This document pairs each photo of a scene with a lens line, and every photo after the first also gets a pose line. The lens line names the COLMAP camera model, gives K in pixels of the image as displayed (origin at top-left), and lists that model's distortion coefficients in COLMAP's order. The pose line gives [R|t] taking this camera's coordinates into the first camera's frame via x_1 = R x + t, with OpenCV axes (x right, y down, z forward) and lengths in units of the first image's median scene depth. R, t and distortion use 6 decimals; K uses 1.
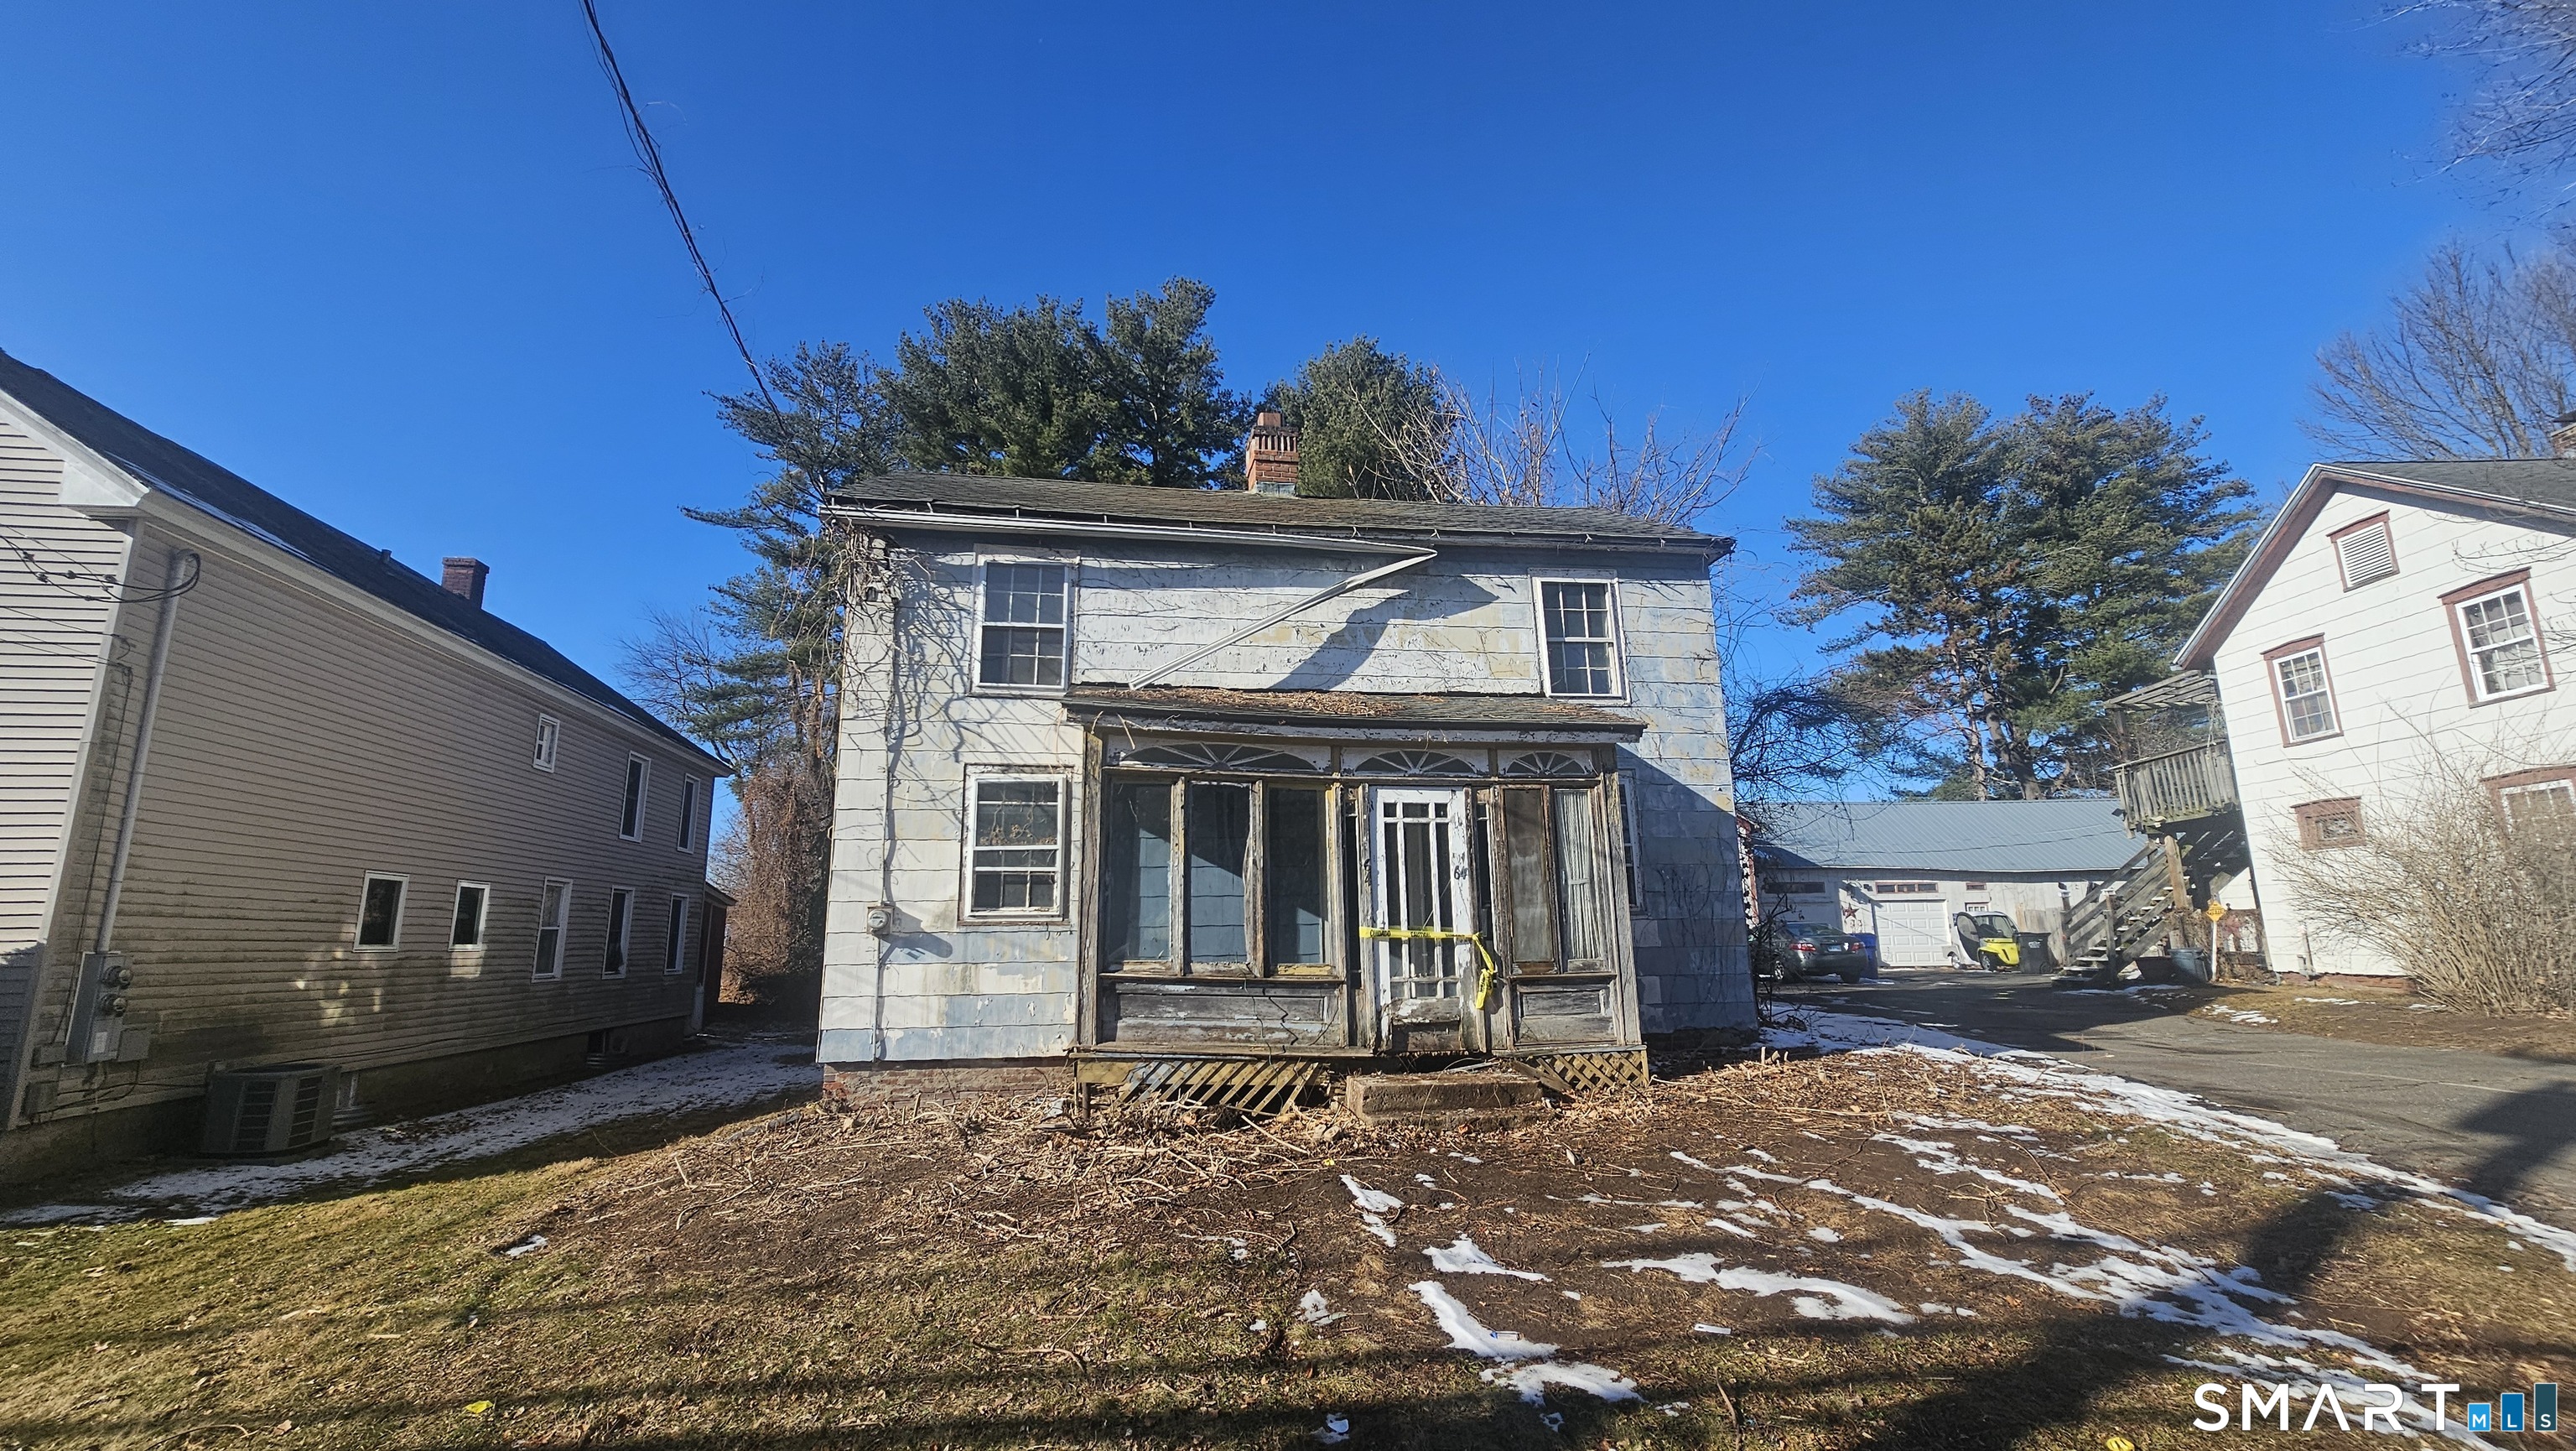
lens RADIAL K [[1038.0, 0, 1265.3], [0, 1038.0, 730.3], [0, 0, 1]] dist [-0.001985, 0.000286]
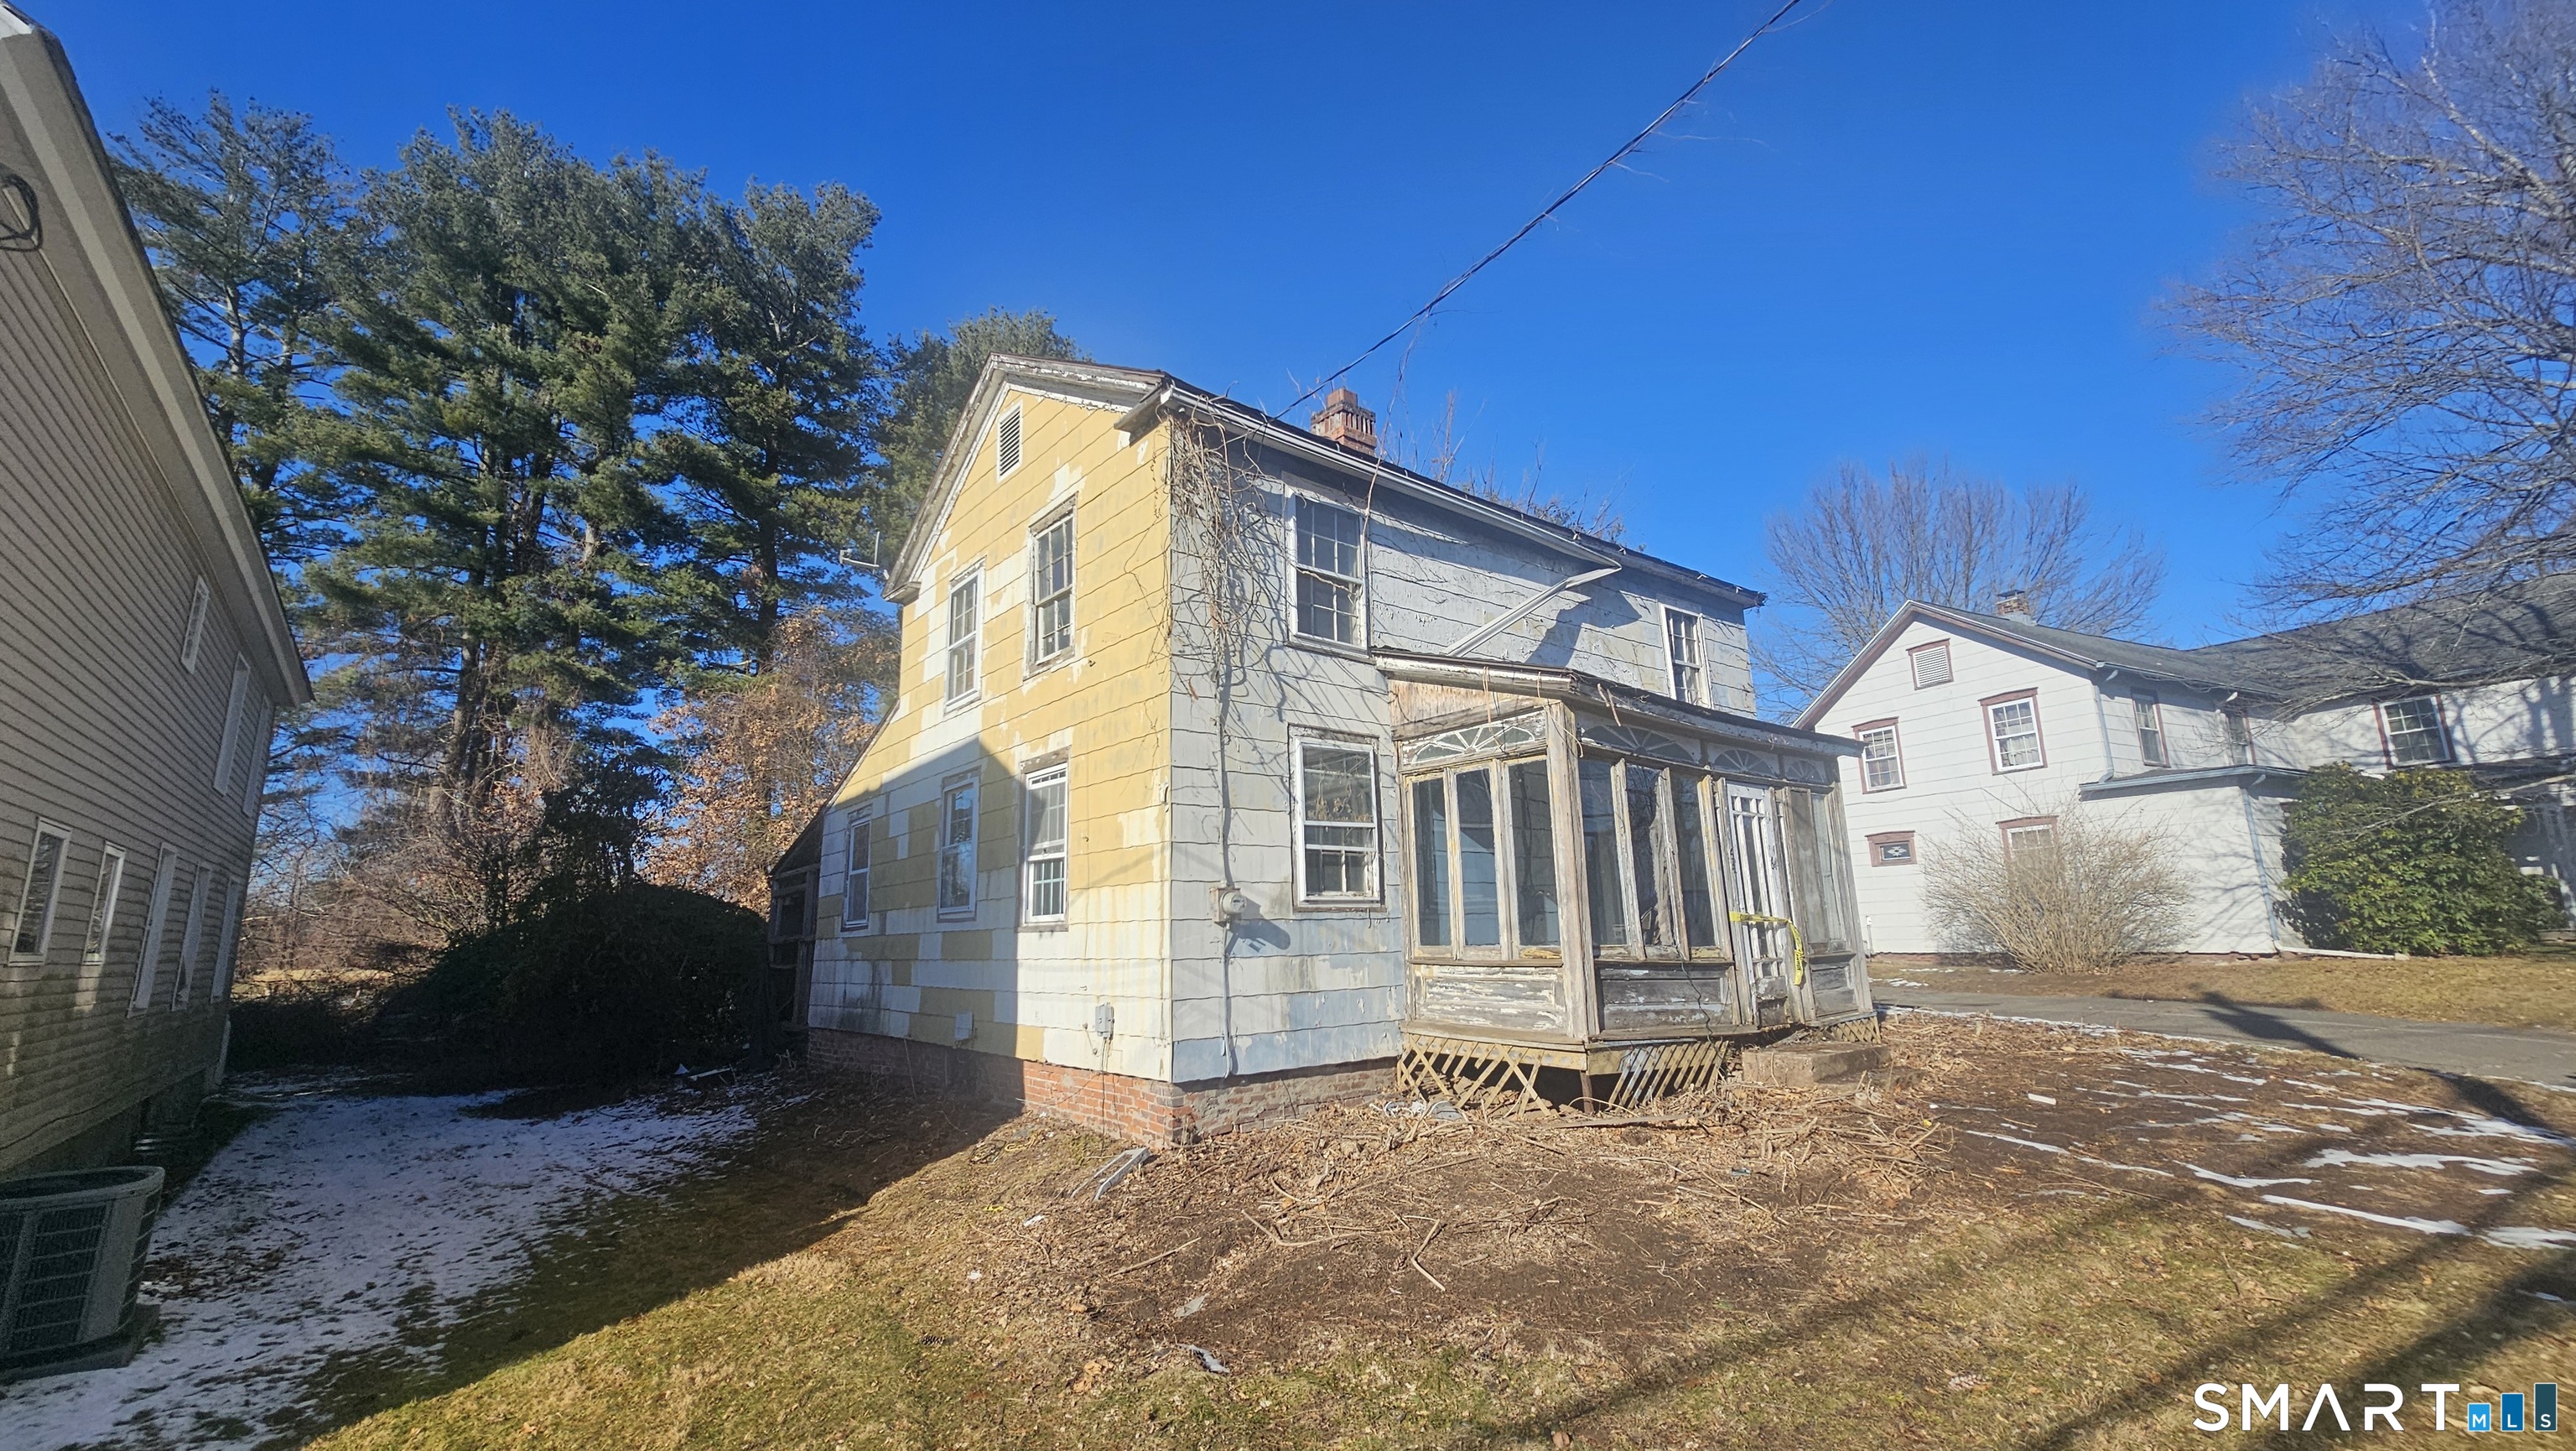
lens RADIAL K [[1038.0, 0, 1274.7], [0, 1038.0, 725.2], [0, 0, 1]] dist [-0.001985, 0.000286]
pose [[0.870741, 0.089433, 0.483541, -0.714731], [-0.084804, 0.995900, -0.031484, 0.061463], [-0.484374, -0.013592, 0.874755, 0.253275]]
